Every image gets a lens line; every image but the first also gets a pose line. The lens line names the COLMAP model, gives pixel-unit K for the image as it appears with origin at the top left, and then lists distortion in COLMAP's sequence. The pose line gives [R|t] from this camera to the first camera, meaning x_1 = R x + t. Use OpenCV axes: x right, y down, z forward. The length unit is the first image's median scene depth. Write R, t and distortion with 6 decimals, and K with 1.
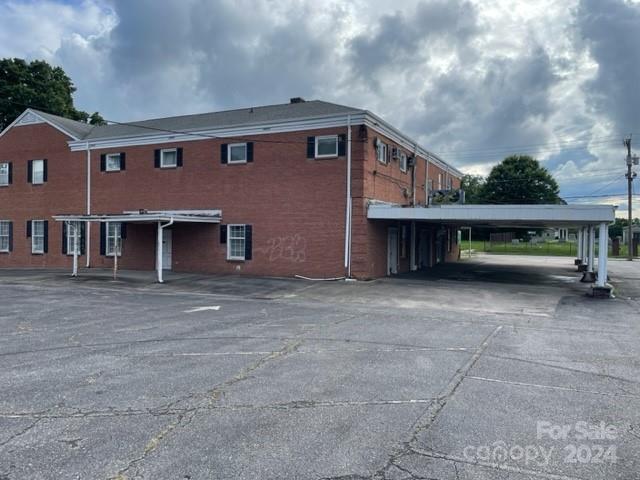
lens RADIAL K [[489.3, 0, 320.0], [0, 489.3, 240.0], [0, 0, 1]] dist [0.003787, -0.001756]
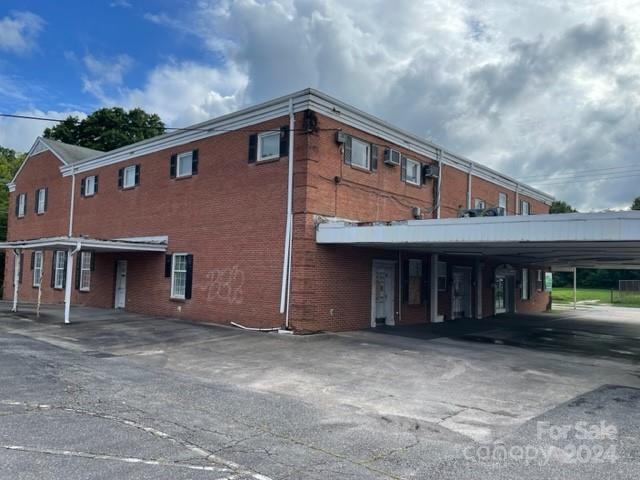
lens RADIAL K [[489.3, 0, 320.0], [0, 489.3, 240.0], [0, 0, 1]] dist [0.003787, -0.001756]
pose [[0.961470, -0.002376, -0.274899, 0.262132], [-0.023363, 0.995639, -0.090320, 0.012386], [0.273914, 0.093262, 0.957222, 0.303921]]
